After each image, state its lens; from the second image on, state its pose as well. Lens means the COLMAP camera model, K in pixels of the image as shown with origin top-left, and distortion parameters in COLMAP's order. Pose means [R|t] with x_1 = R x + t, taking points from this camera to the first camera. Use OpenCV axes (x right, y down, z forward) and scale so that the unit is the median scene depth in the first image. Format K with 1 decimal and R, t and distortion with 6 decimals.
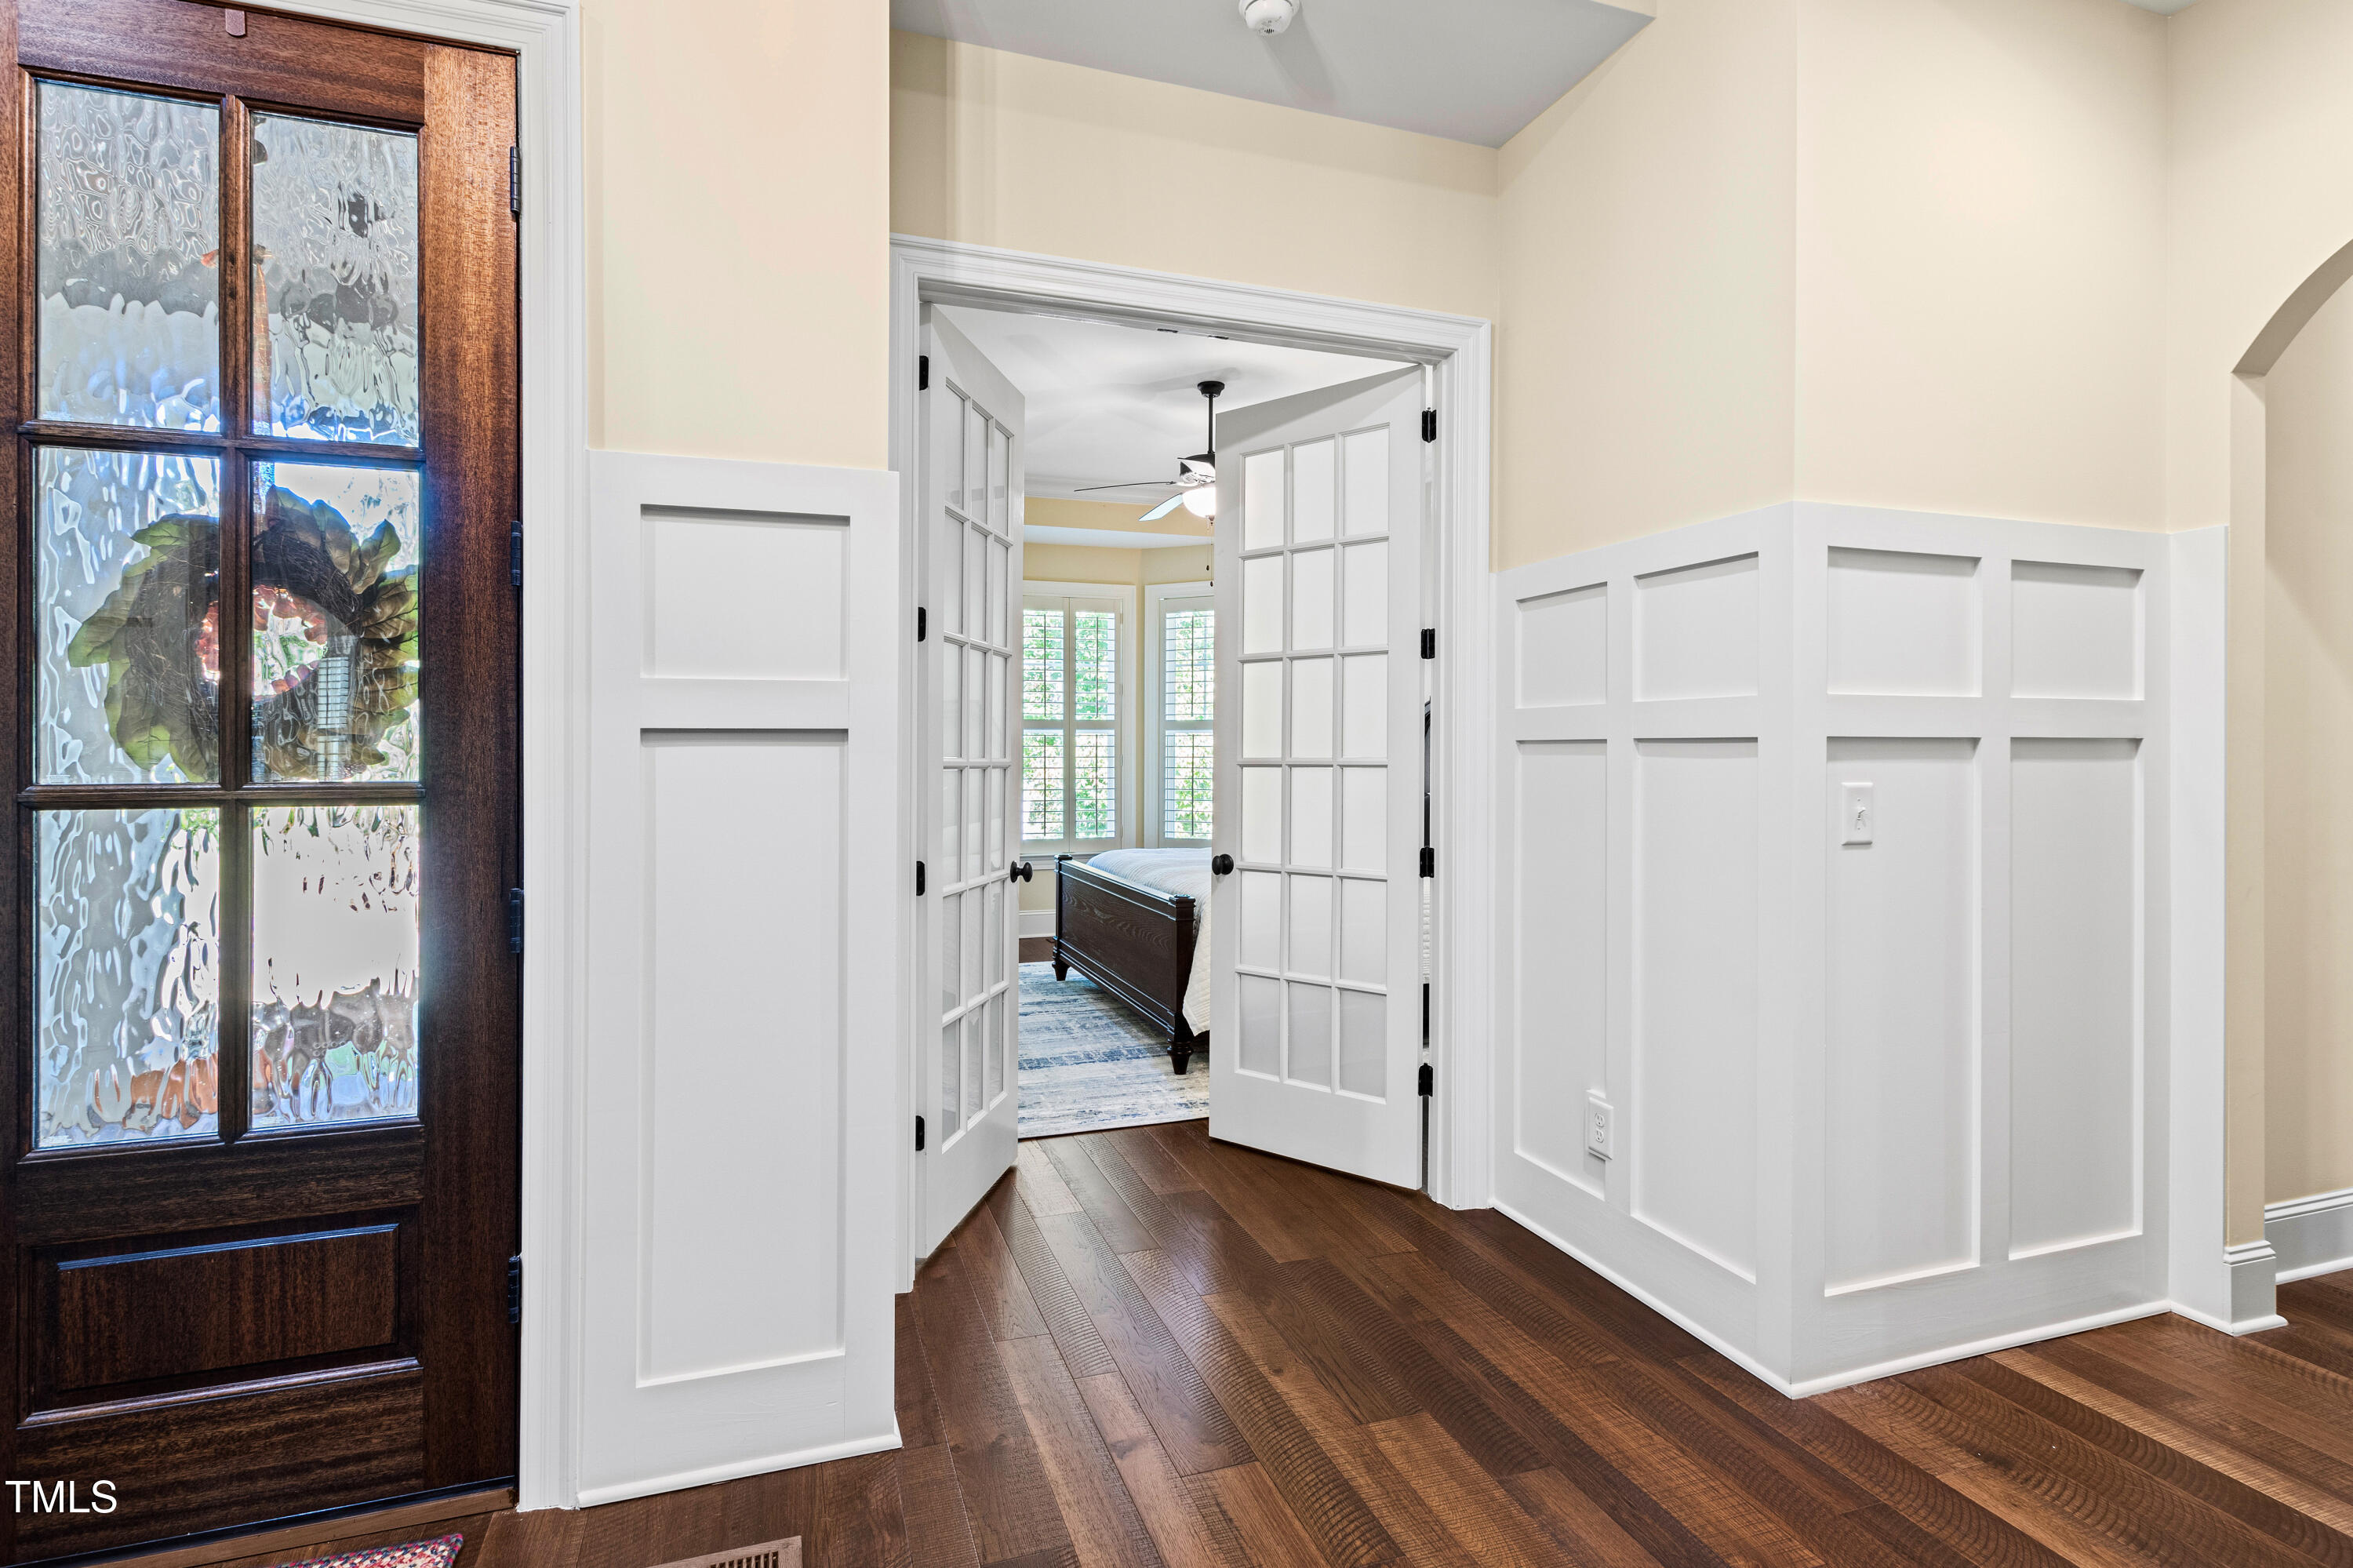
lens RADIAL K [[1146.9, 0, 1171.6], [0, 1146.9, 765.5], [0, 0, 1]] dist [0.000534, 0.000004]
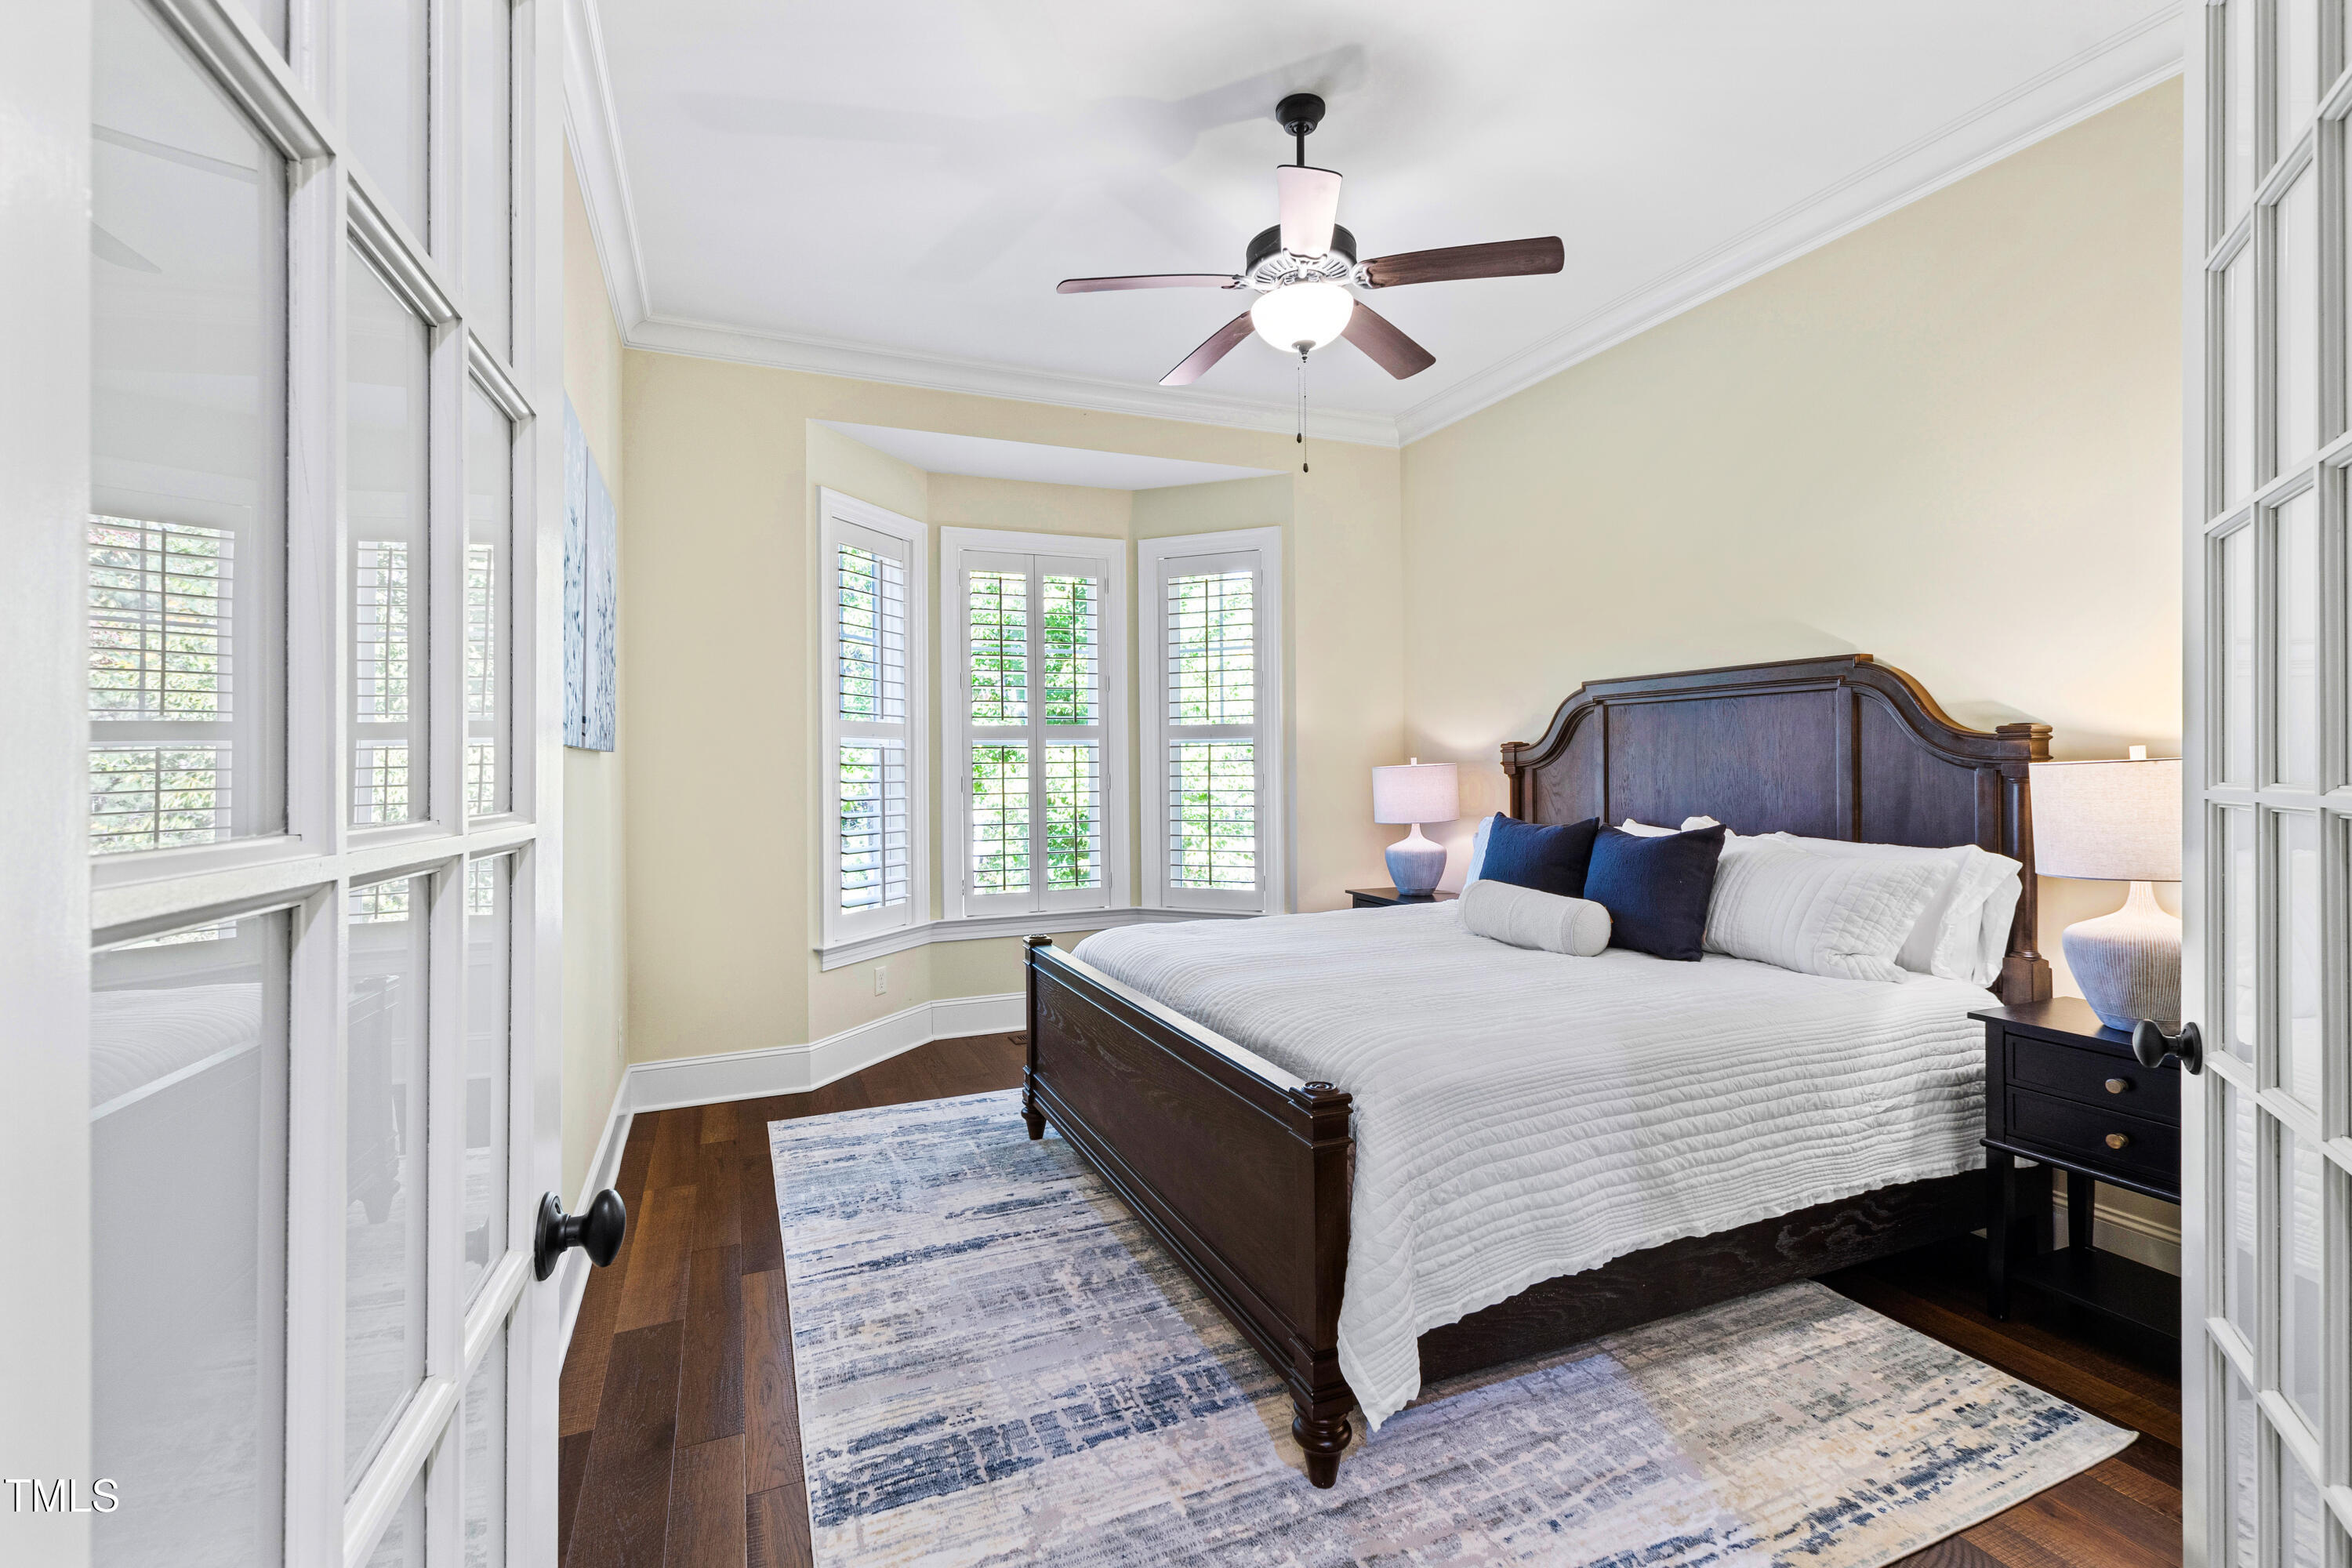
lens RADIAL K [[1027.0, 0, 1177.5], [0, 1027.0, 786.4], [0, 0, 1]] dist [-0.000594, -0.000021]
pose [[0.997851, -0.012359, 0.064351, -0.048629], [0.012080, 0.999916, 0.004722, -0.004198], [-0.064404, -0.003934, 0.997916, 0.403075]]
